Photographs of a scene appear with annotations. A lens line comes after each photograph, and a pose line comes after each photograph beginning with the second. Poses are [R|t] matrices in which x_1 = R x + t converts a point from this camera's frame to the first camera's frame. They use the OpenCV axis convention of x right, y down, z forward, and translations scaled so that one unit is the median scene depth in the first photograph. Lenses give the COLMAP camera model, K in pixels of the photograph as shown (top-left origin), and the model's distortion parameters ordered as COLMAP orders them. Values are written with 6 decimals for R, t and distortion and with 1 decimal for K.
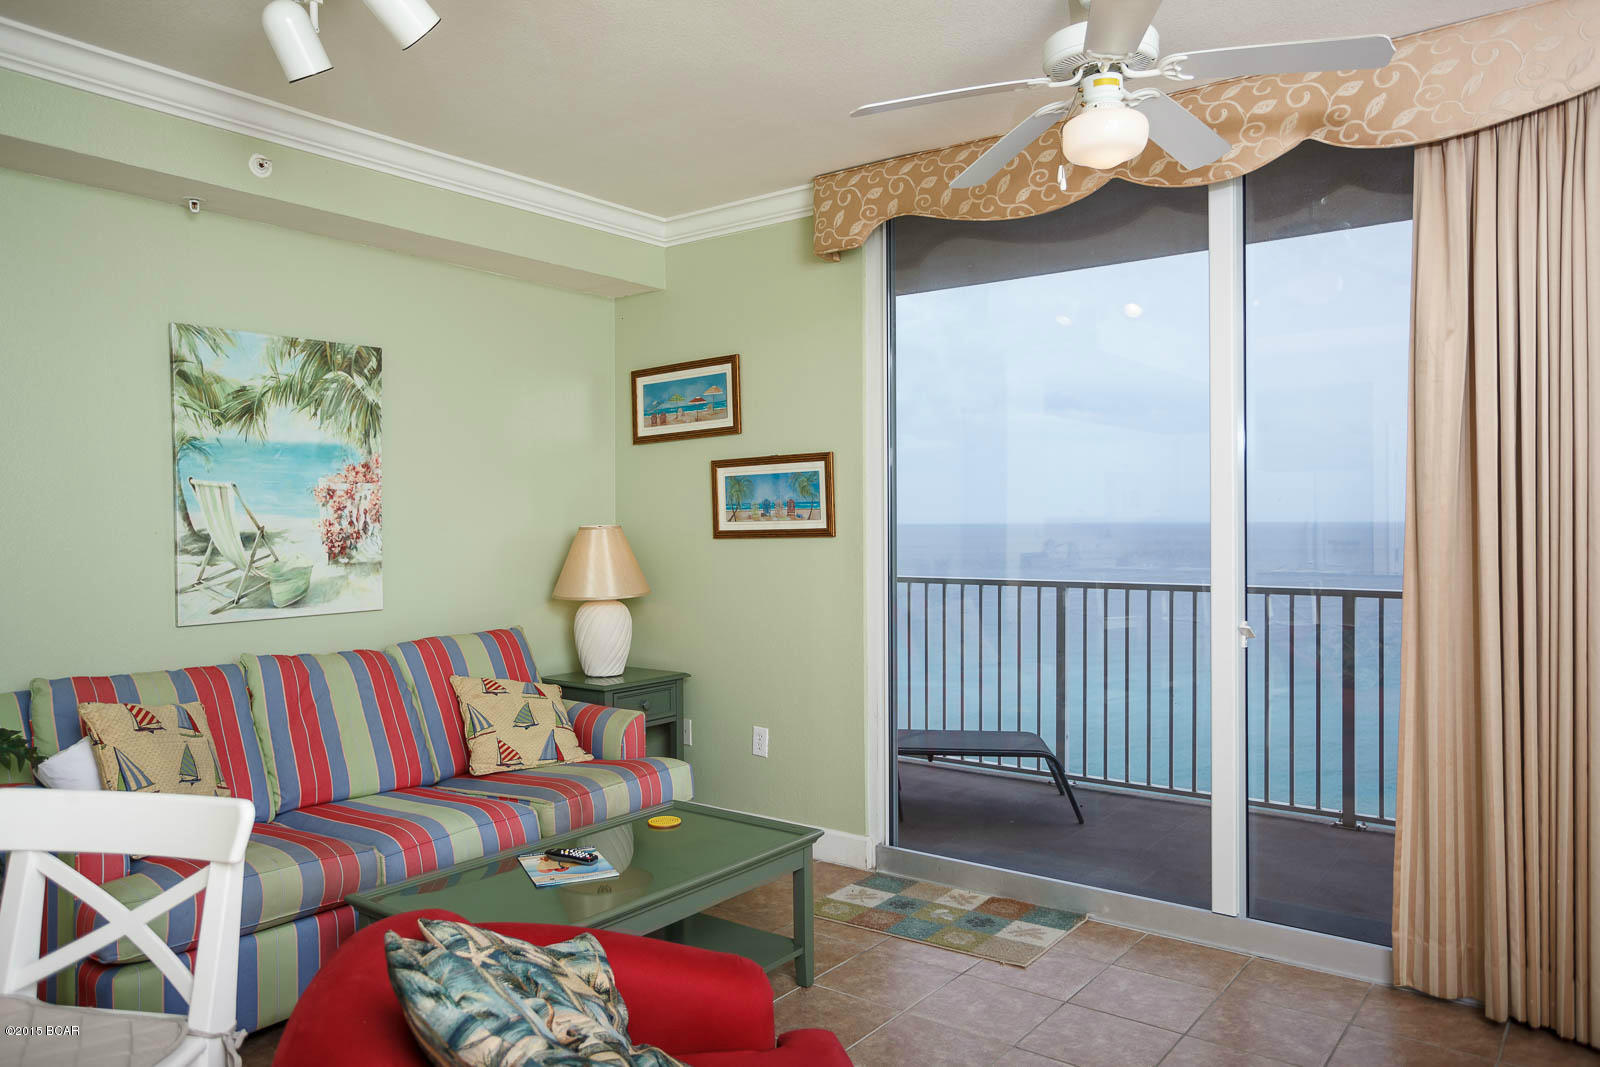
lens RADIAL K [[1126.0, 0, 799.4], [0, 1126.0, 526.7], [0, 0, 1]] dist [0.009419, 0.008110]
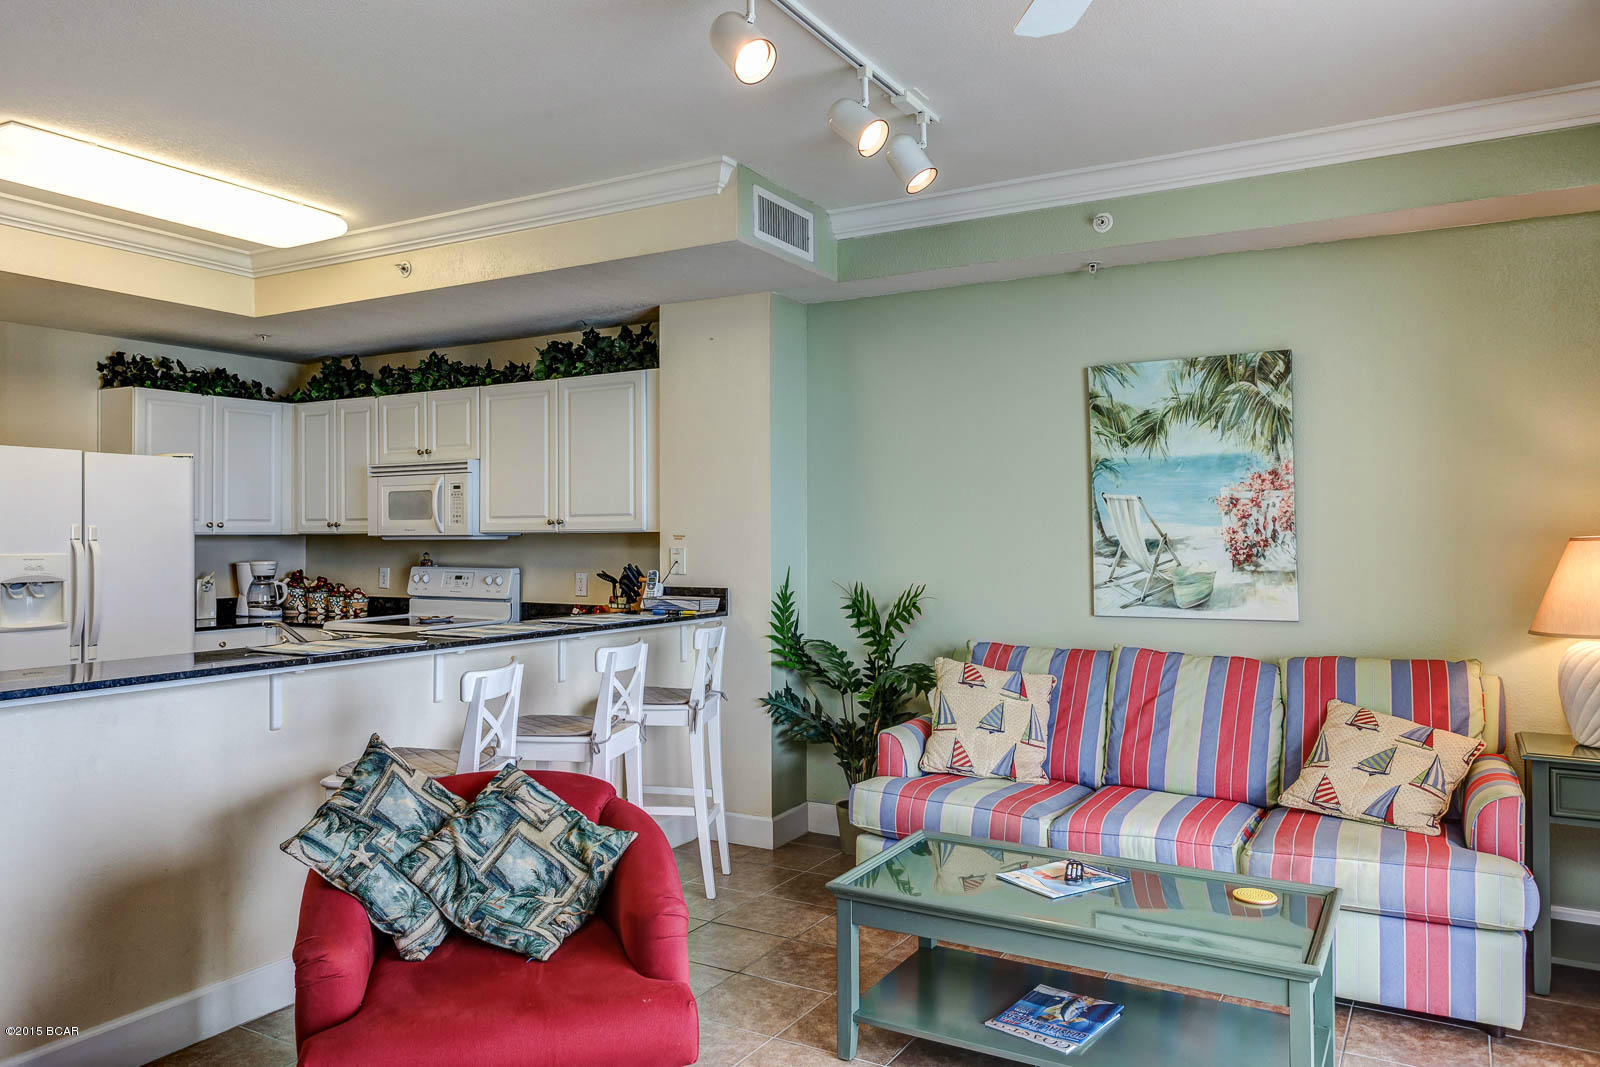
lens RADIAL K [[1126.0, 0, 801.4], [0, 1126.0, 539.6], [0, 0, 1]] dist [0.009419, 0.008110]
pose [[0.132665, 0.009658, -0.991114, 0.555621], [-0.005218, 0.999945, 0.009046, -0.002558], [0.991147, 0.003972, 0.132708, 0.479008]]
